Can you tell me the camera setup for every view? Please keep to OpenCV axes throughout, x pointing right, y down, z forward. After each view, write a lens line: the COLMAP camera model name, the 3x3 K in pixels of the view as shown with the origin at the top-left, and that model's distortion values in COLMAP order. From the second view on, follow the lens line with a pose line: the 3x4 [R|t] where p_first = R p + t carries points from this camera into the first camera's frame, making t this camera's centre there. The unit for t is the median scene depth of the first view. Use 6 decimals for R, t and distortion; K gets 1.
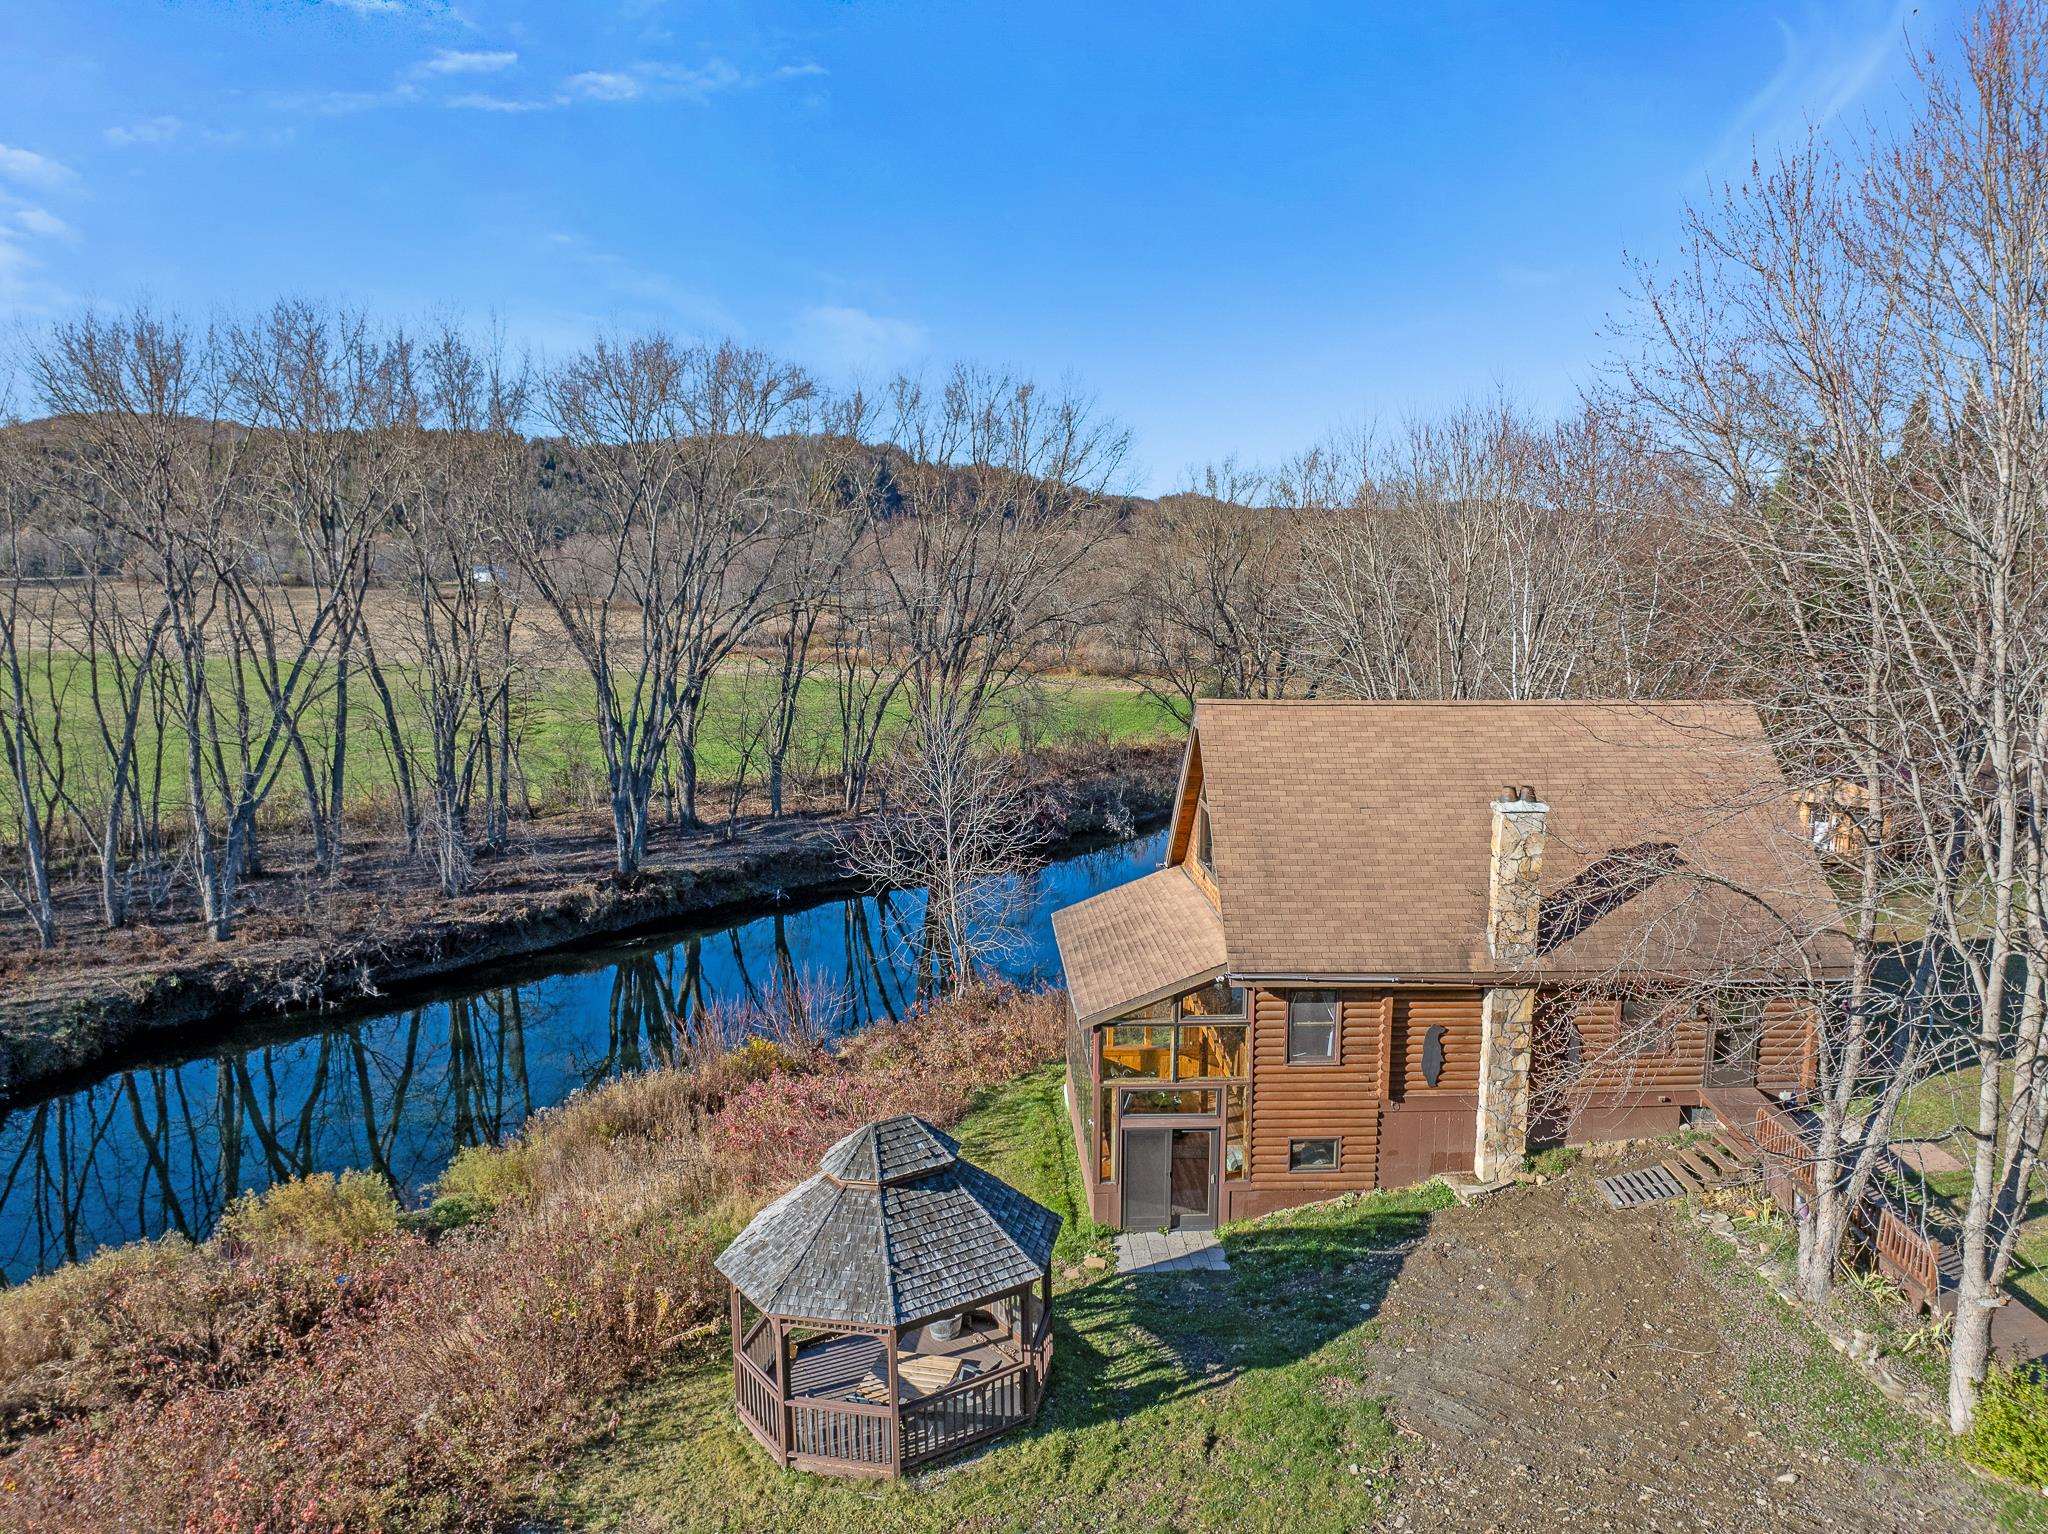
lens RADIAL K [[1445.1, 0, 1030.1], [0, 1445.1, 772.1], [0, 0, 1]] dist [-0.046637, 0.018927]
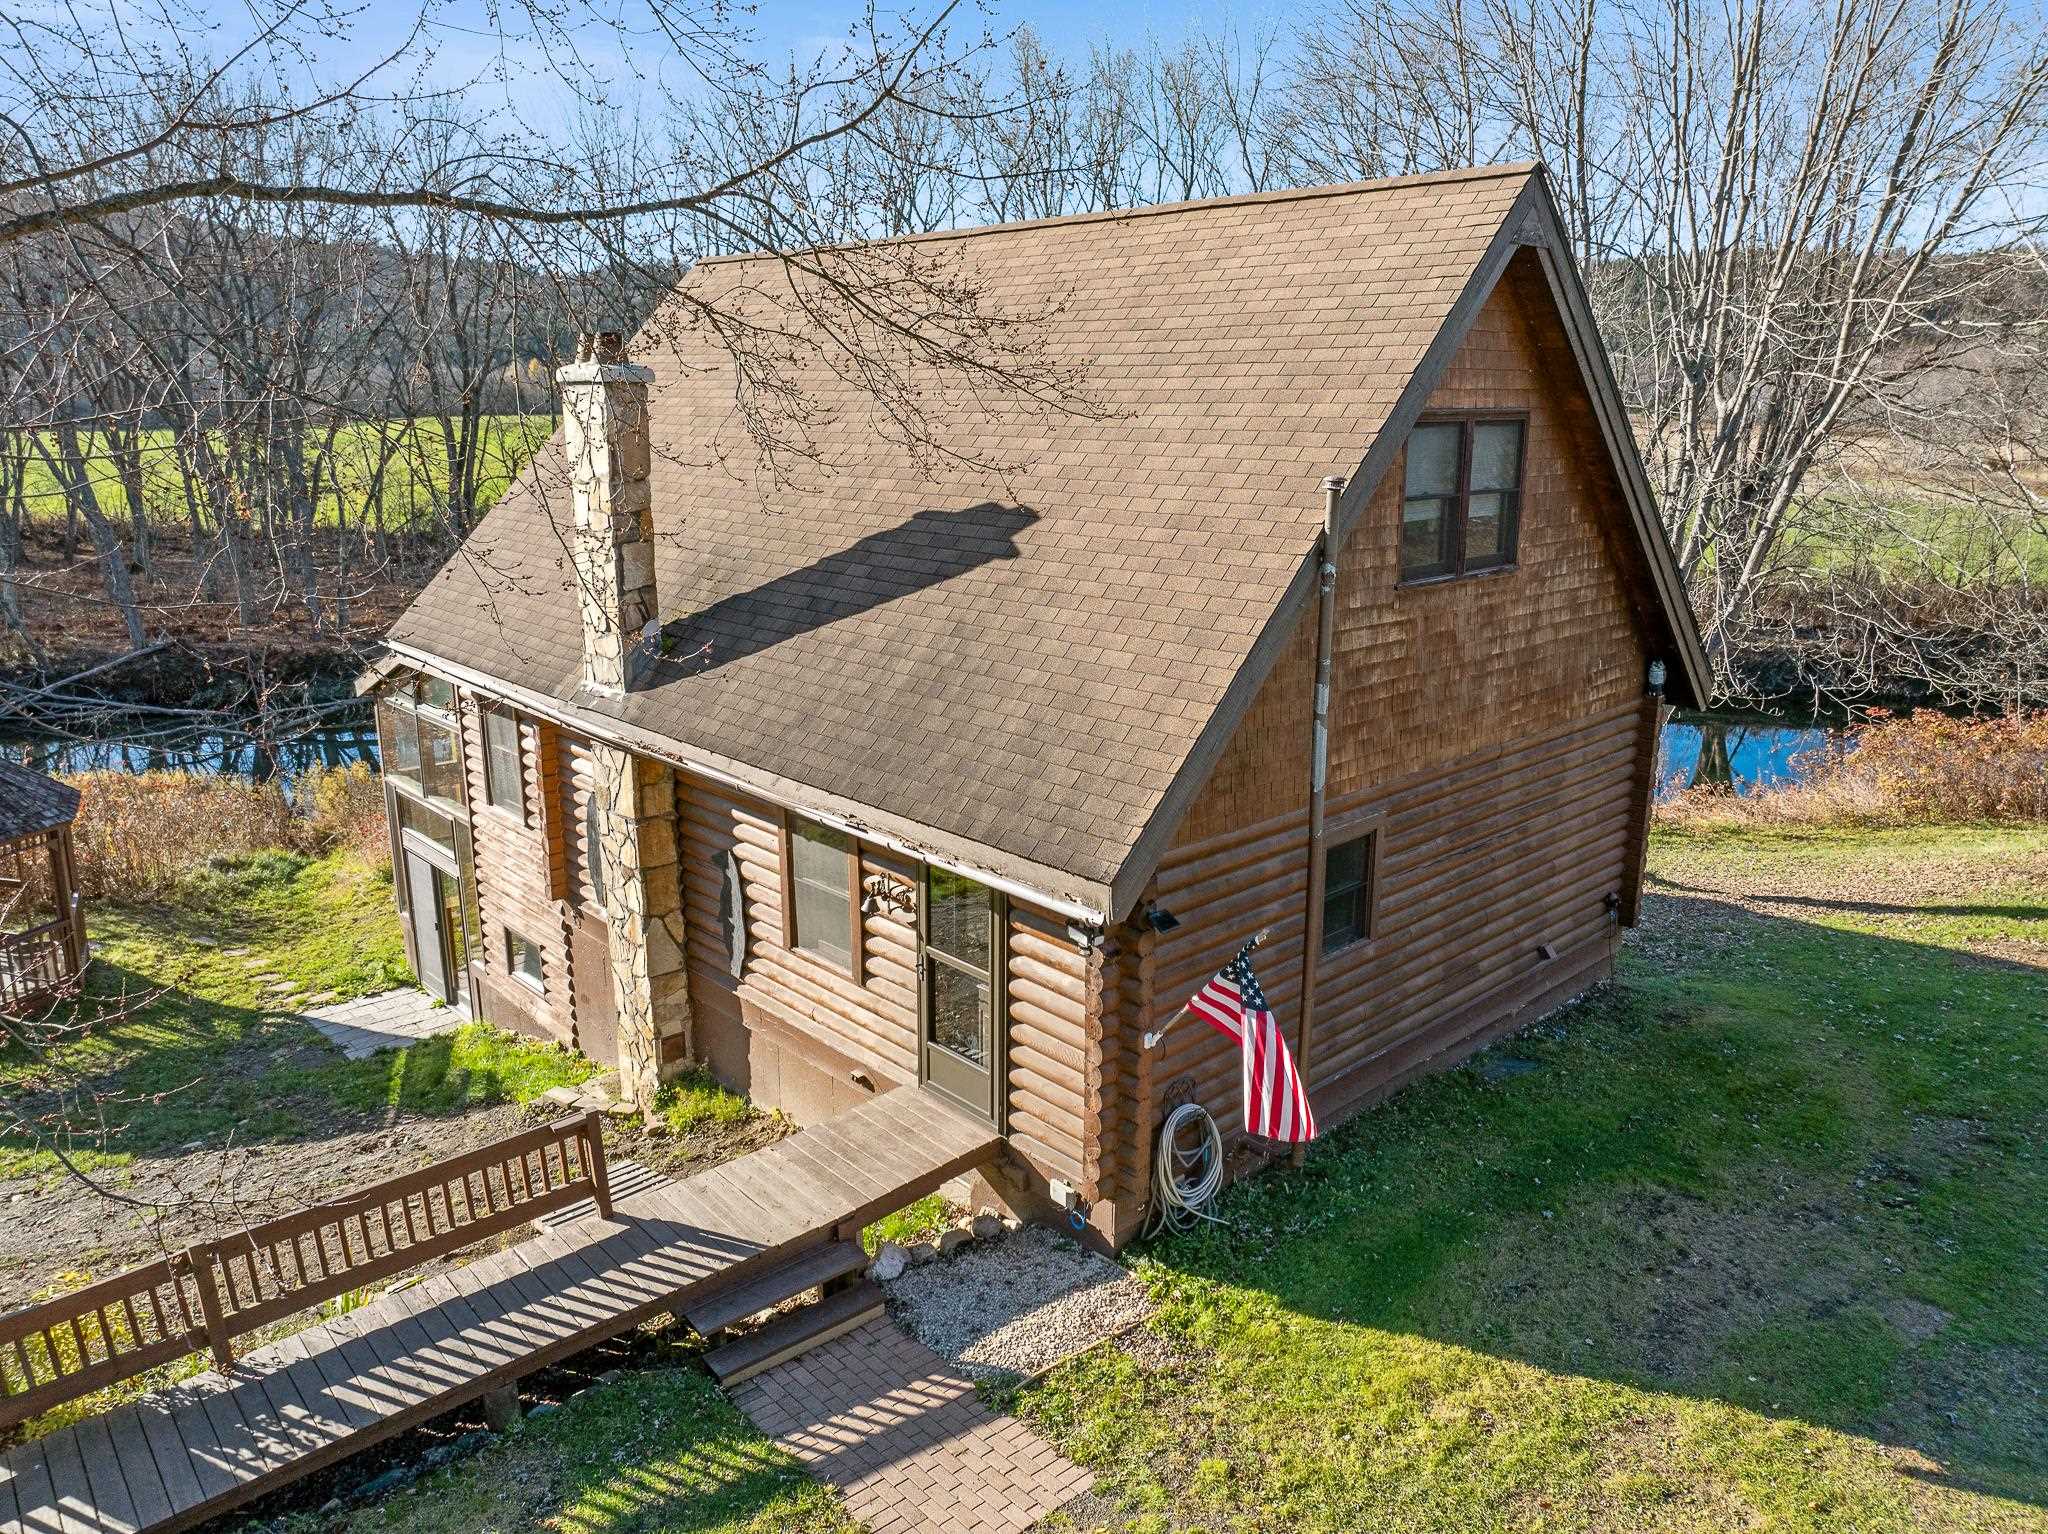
lens RADIAL K [[1445.1, 0, 1021.0], [0, 1445.1, 760.9], [0, 0, 1]] dist [-0.046637, 0.018927]
pose [[0.650960, 0.185229, -0.736167, 0.845875], [-0.108350, 0.982516, 0.151404, 0.062576], [0.751340, -0.018794, 0.659648, 0.796401]]
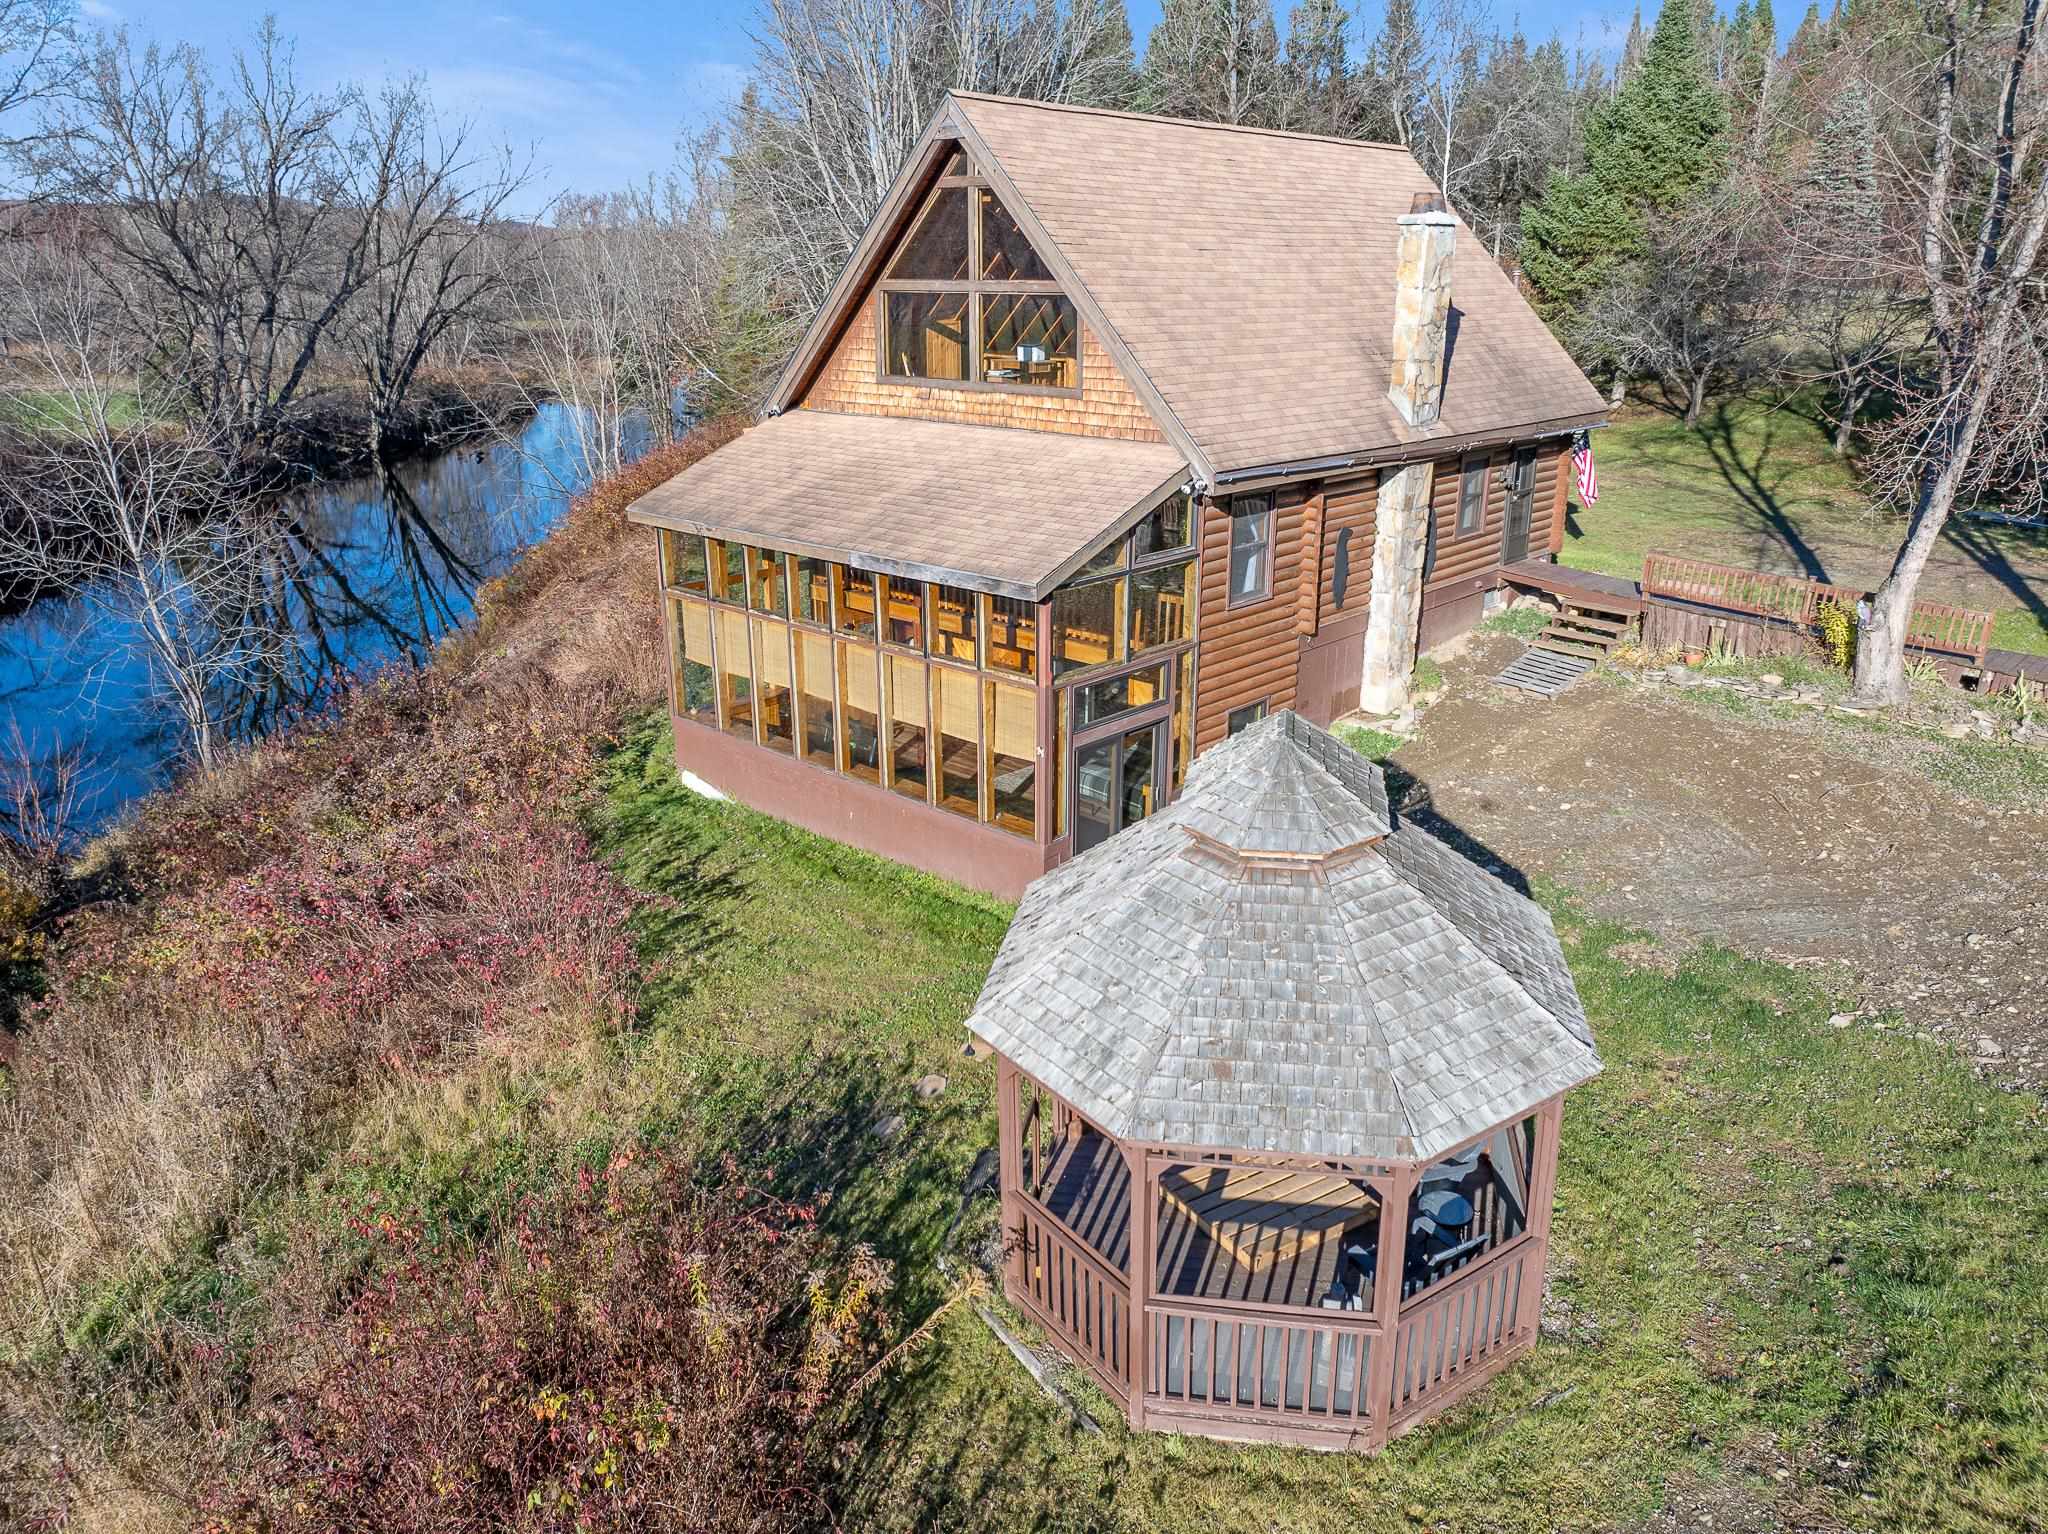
lens RADIAL K [[1445.1, 0, 1028.6], [0, 1445.1, 773.3], [0, 0, 1]] dist [-0.046637, 0.018927]
pose [[0.711271, -0.237426, 0.661605, -0.399765], [0.102698, 0.966229, 0.236337, 0.109094], [-0.695375, -0.100154, 0.711634, 0.584951]]
